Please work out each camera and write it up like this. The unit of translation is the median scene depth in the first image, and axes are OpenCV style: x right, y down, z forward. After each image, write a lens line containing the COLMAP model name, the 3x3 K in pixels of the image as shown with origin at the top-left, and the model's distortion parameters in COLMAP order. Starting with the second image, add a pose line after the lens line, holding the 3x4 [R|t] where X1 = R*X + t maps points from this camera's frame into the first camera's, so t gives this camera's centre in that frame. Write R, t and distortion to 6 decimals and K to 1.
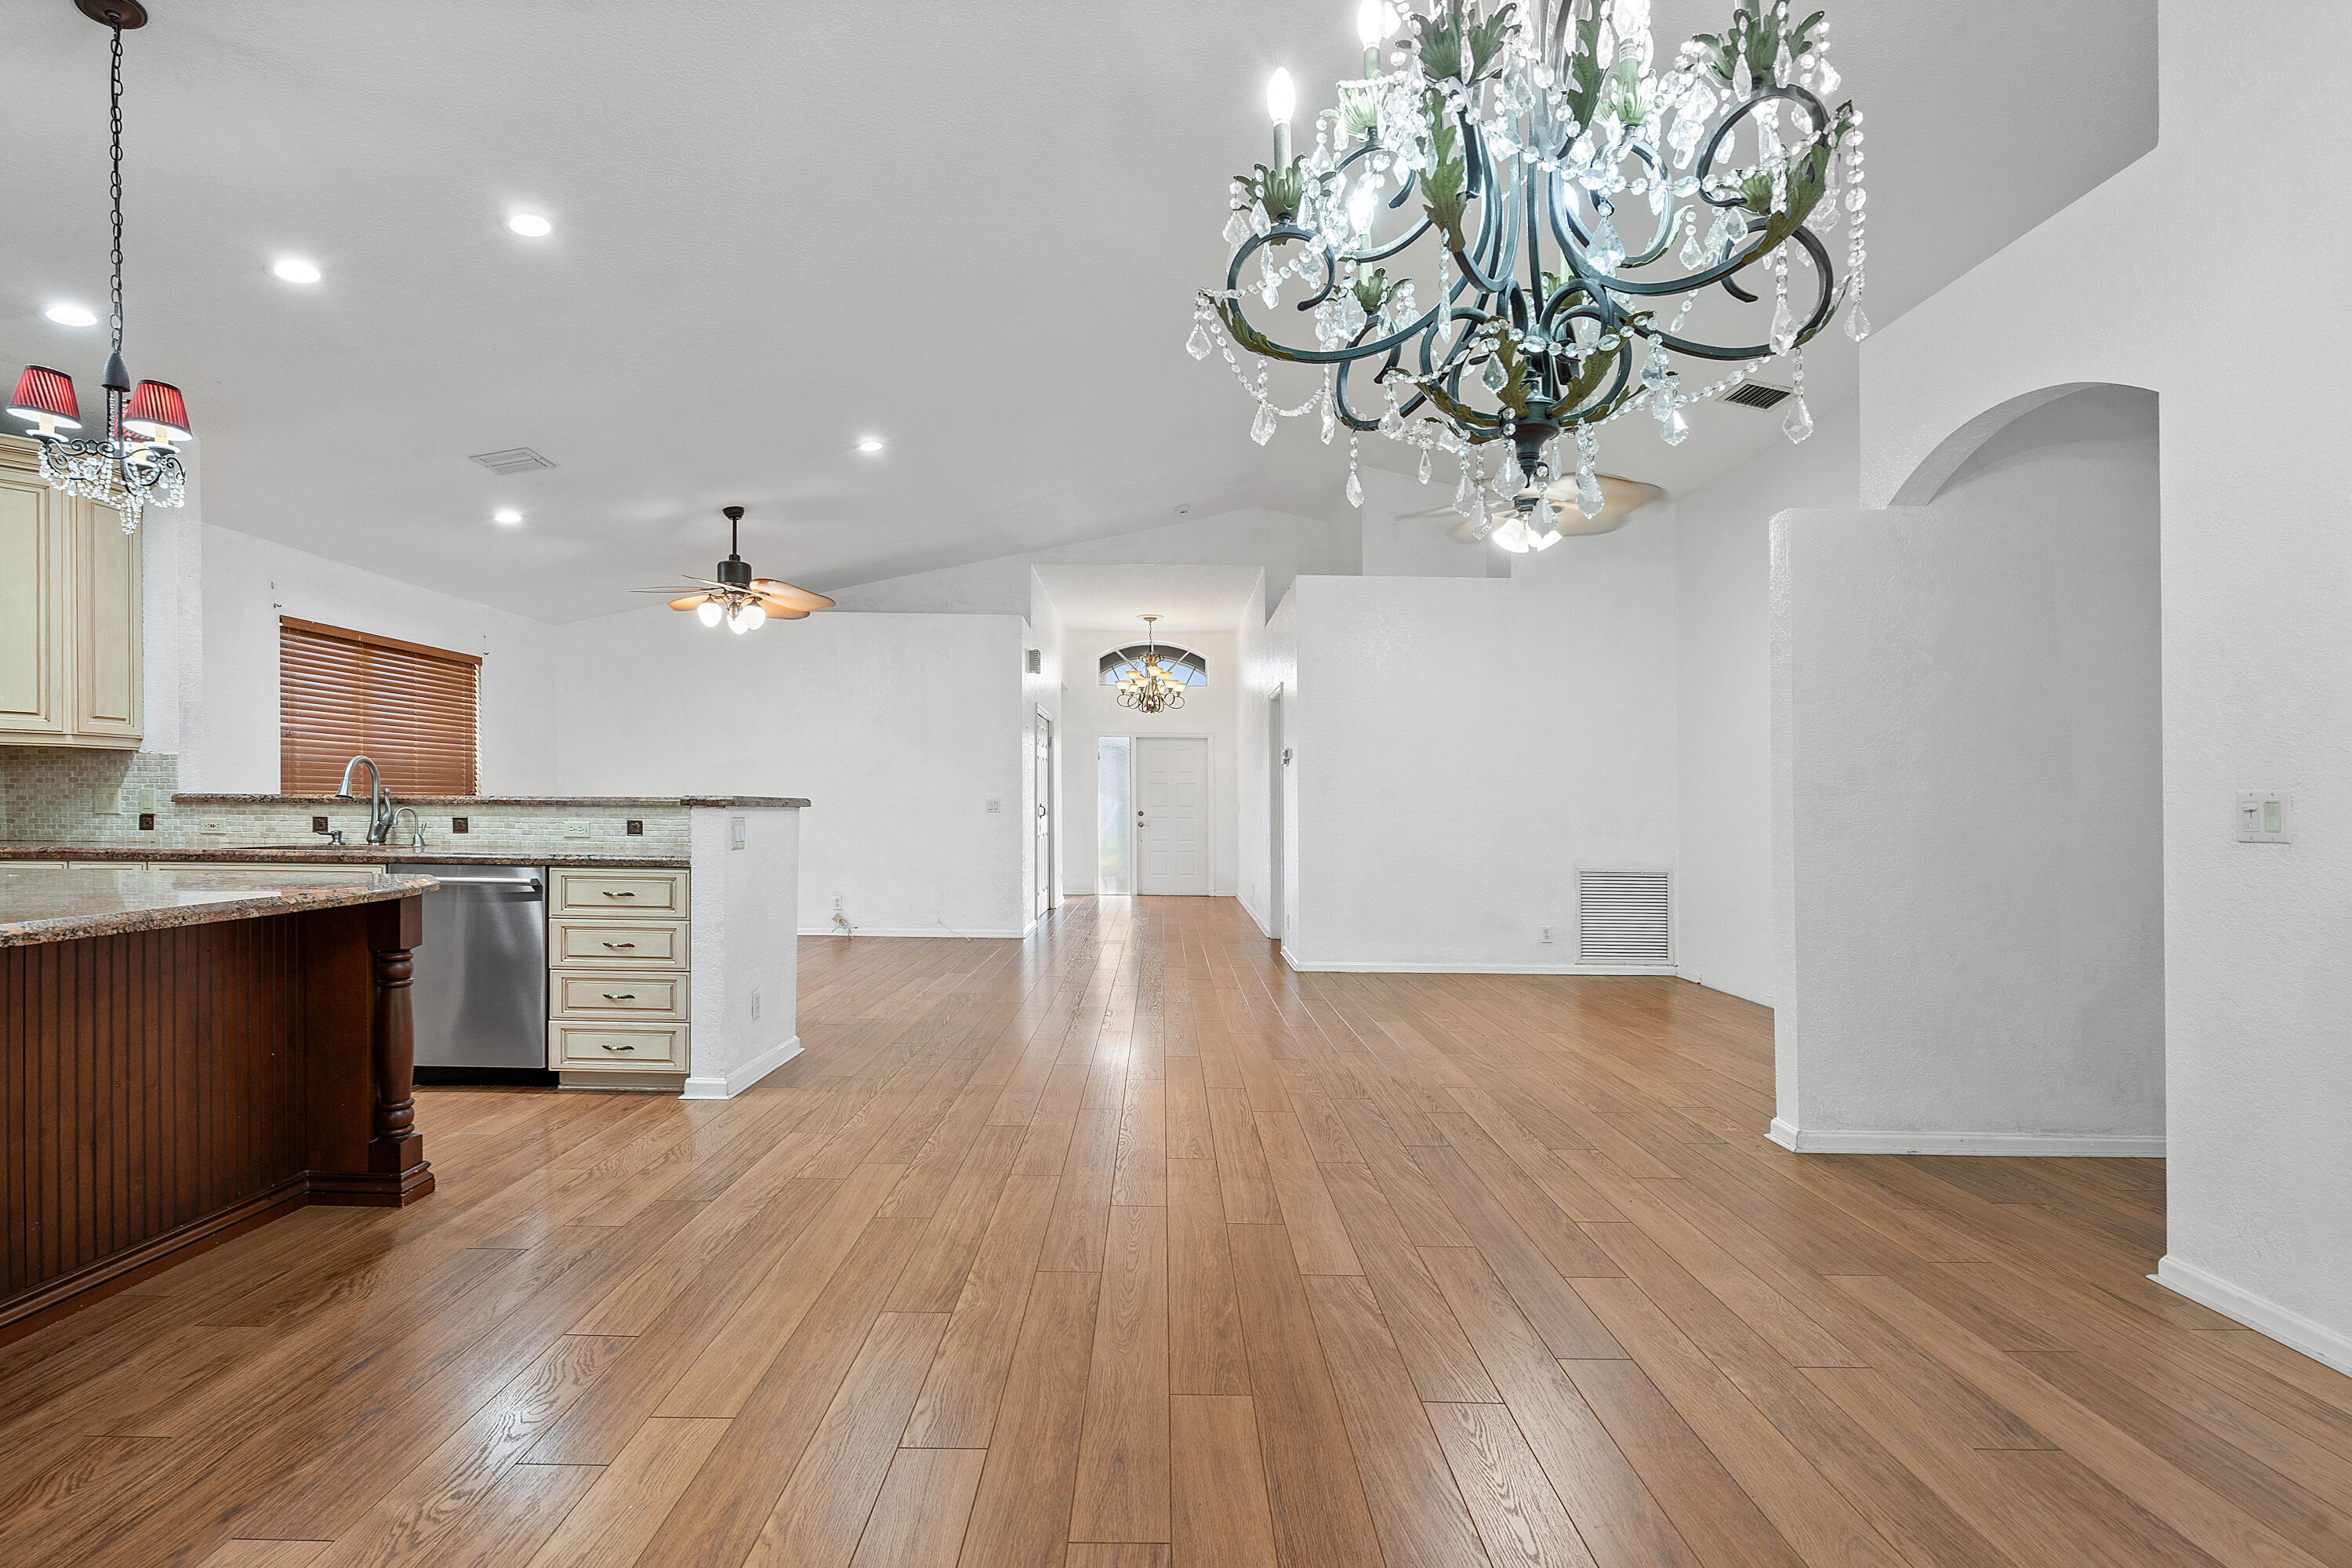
lens RADIAL K [[1090.1, 0, 1151.8], [0, 1090.1, 800.7], [0, 0, 1]] dist [-0.003187, 0.002127]
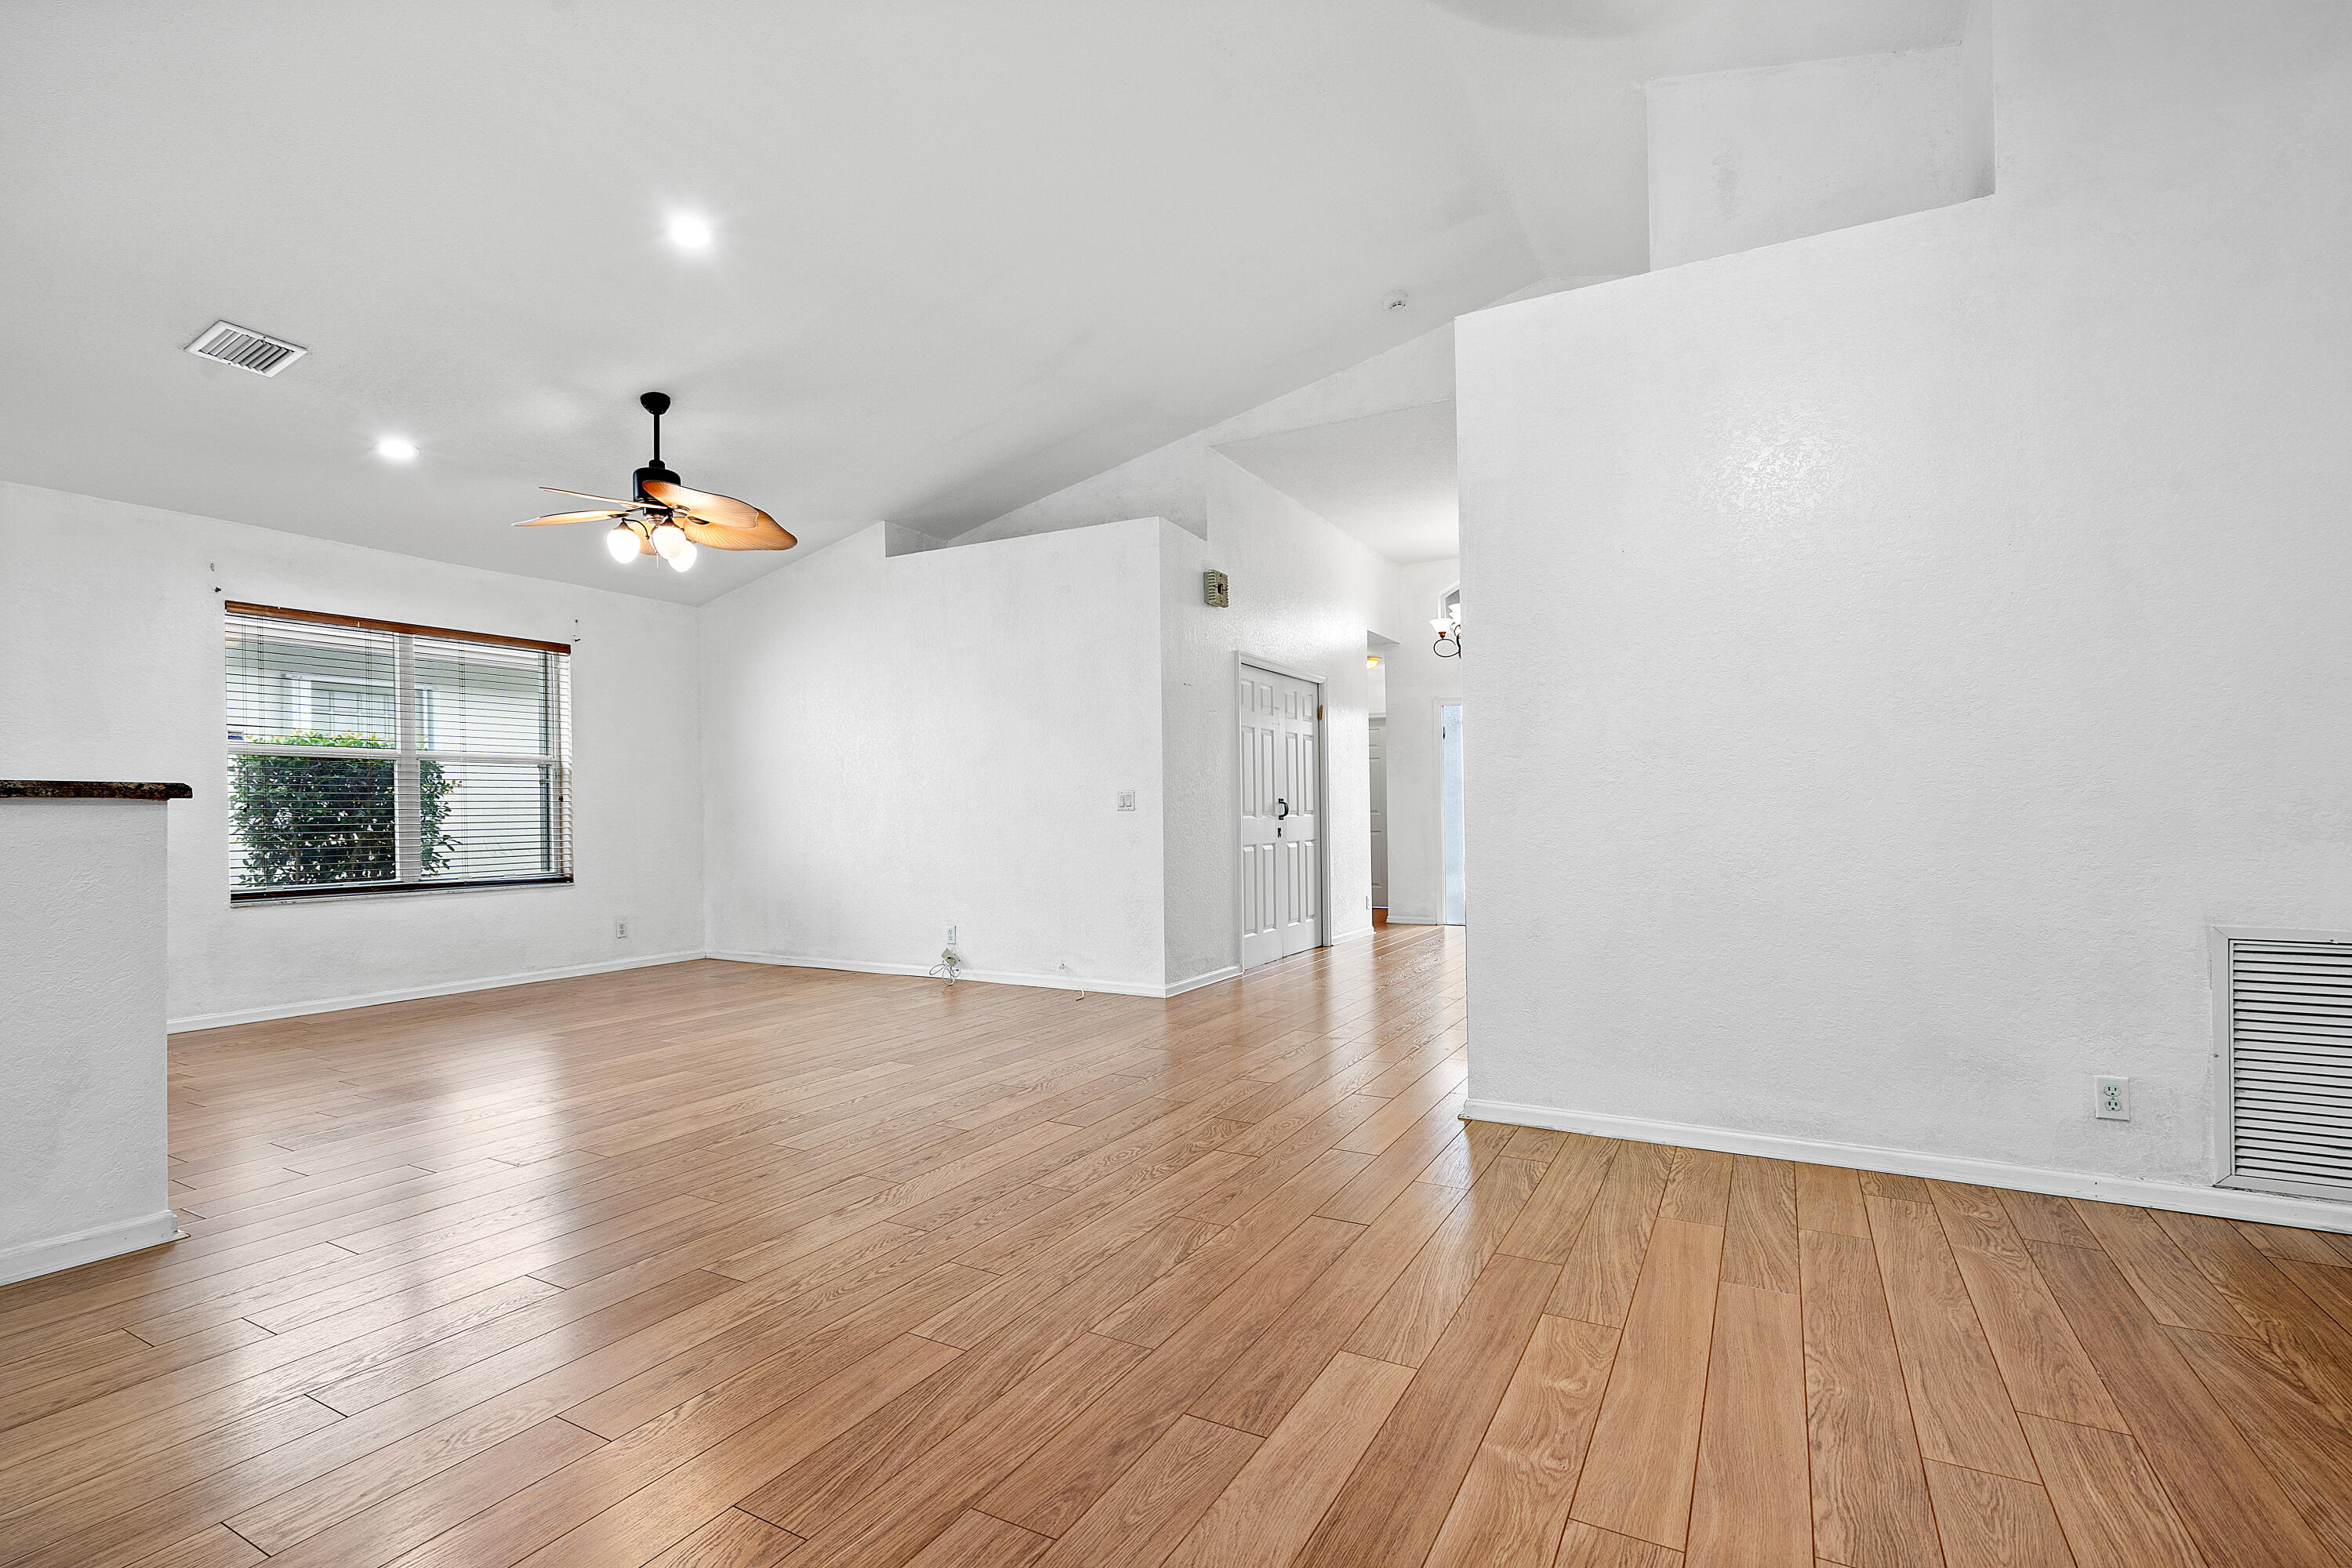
lens RADIAL K [[1090.1, 0, 1173.1], [0, 1090.1, 804.9], [0, 0, 1]] dist [-0.003187, 0.002127]
pose [[0.877337, -0.021603, -0.479388, 0.407876], [0.019892, 0.999765, -0.008649, 0.025352], [0.479462, -0.001948, 0.877560, 0.794144]]
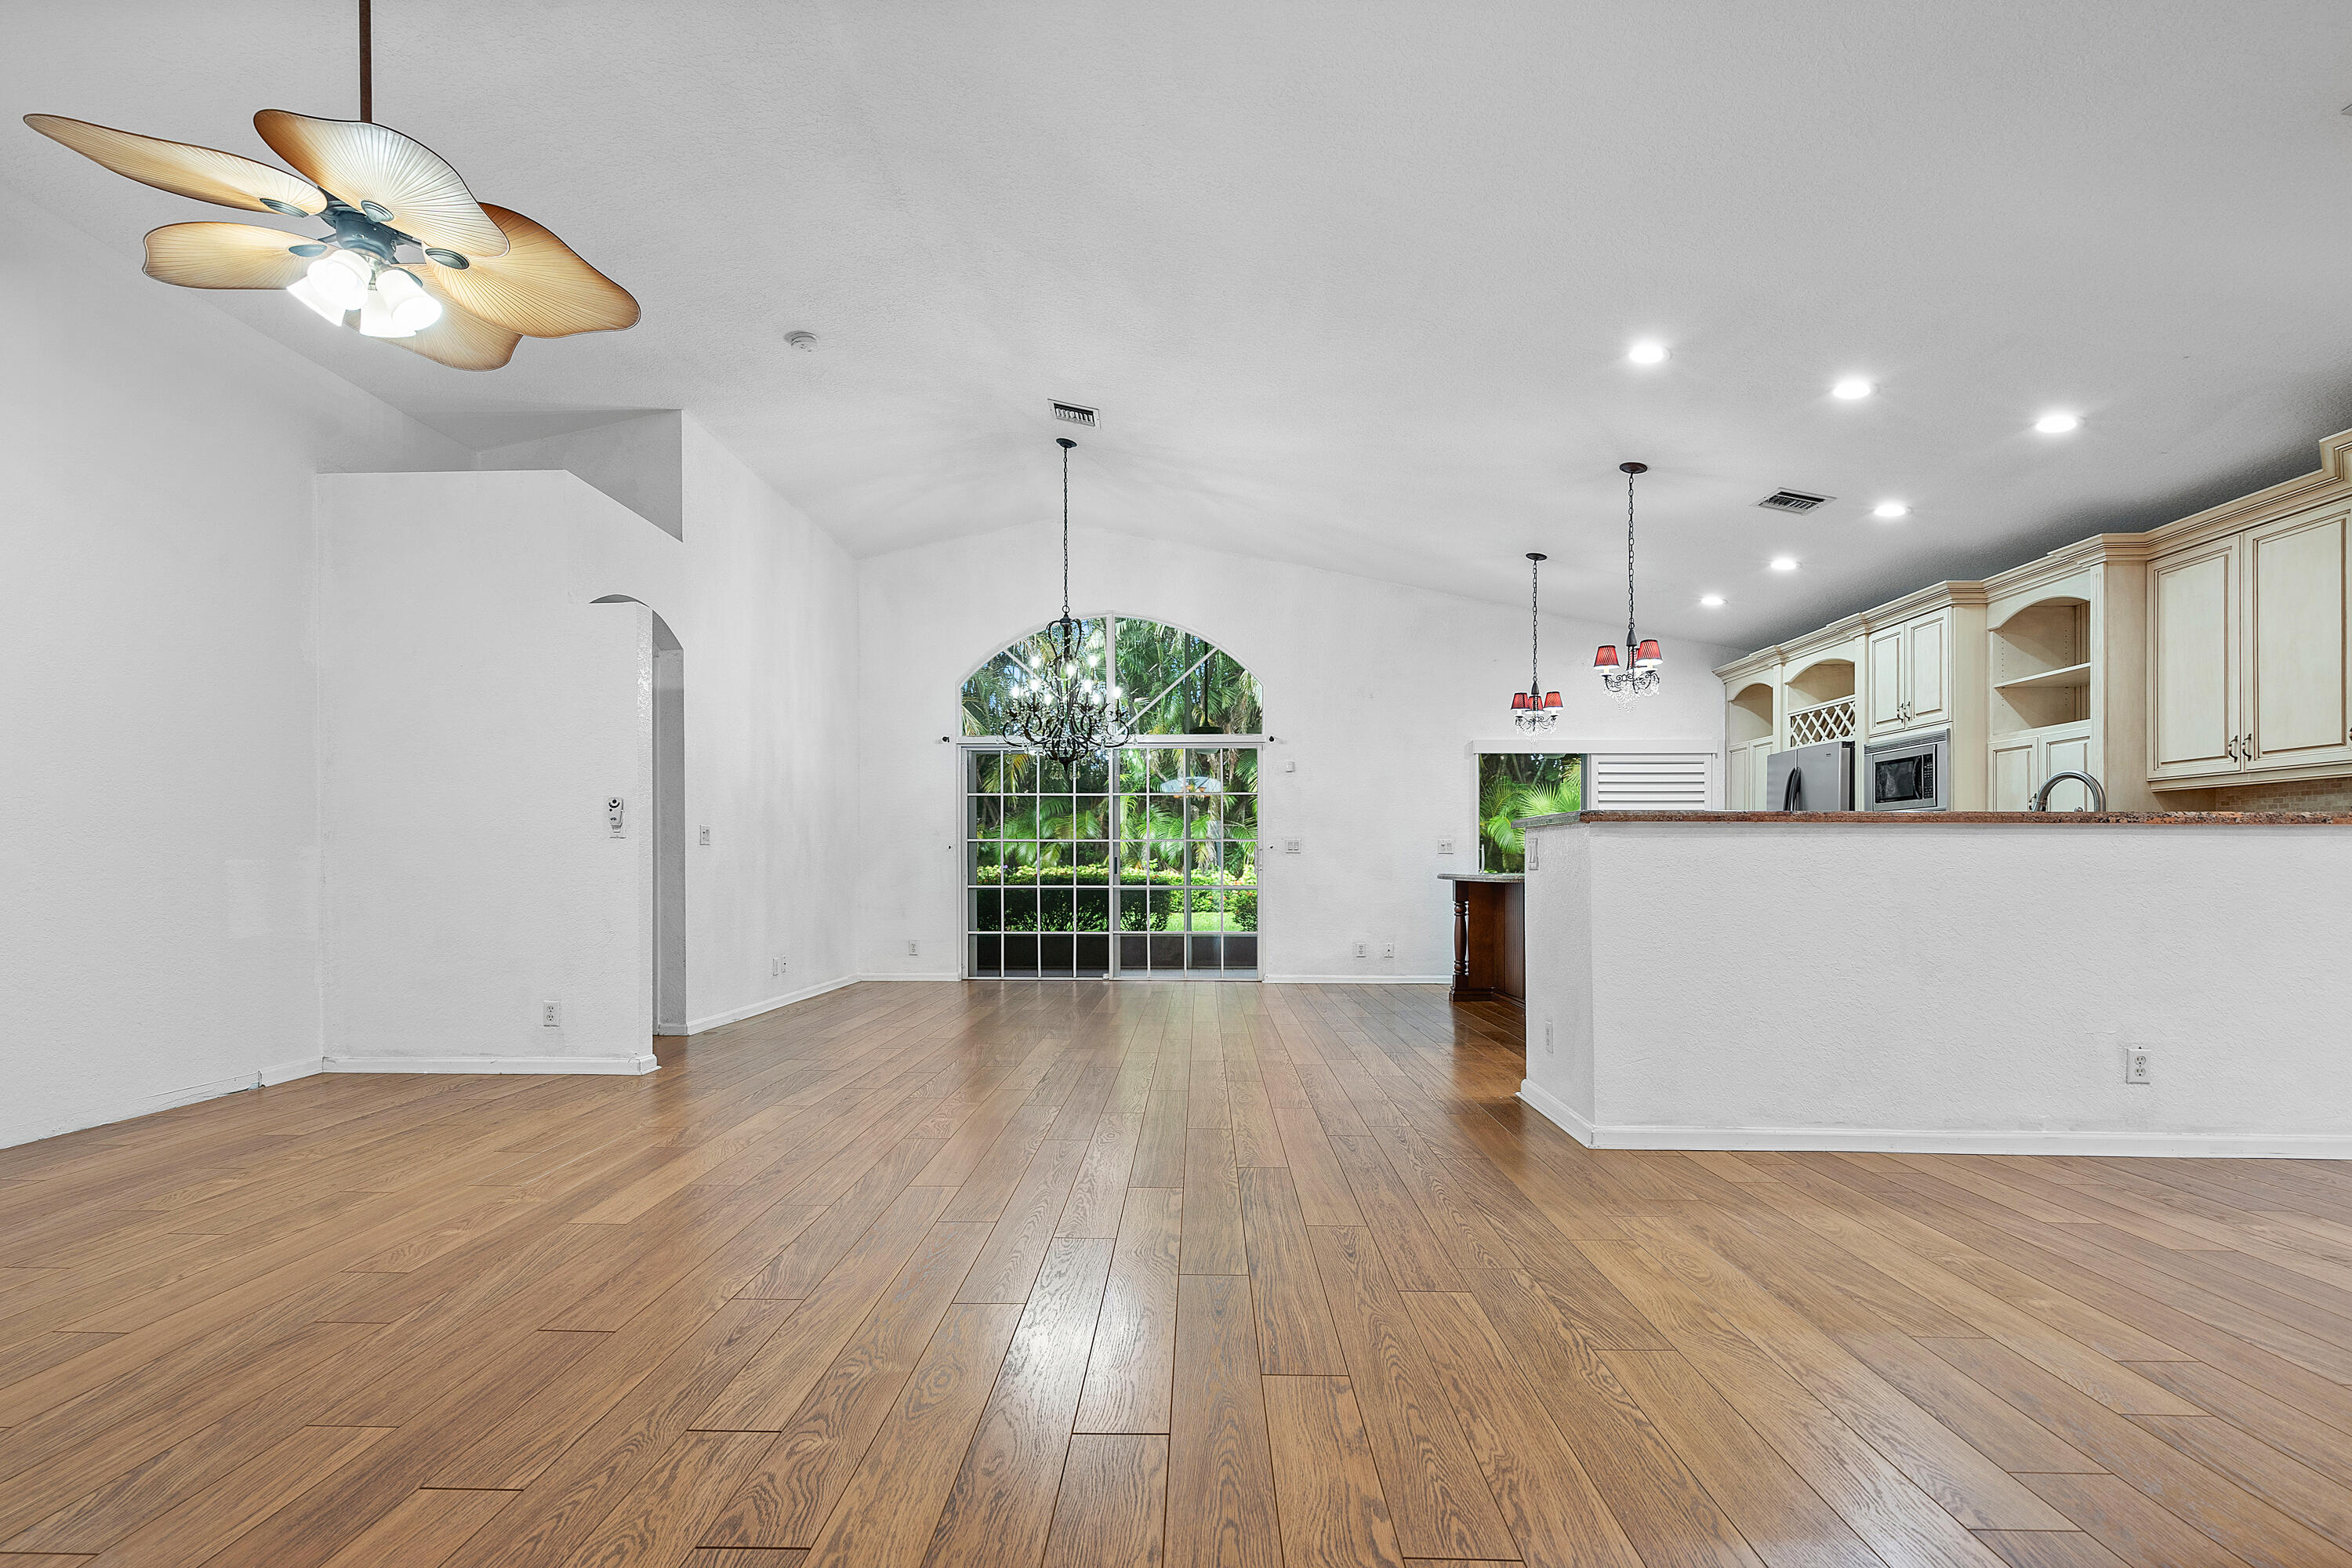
lens RADIAL K [[1090.1, 0, 1168.5], [0, 1090.1, 854.9], [0, 0, 1]] dist [-0.003187, 0.002127]
pose [[-0.999821, -0.015105, 0.011383, -0.030520], [-0.015322, 0.999698, -0.019231, 0.050273], [-0.011089, -0.019402, -0.999750, 1.767826]]
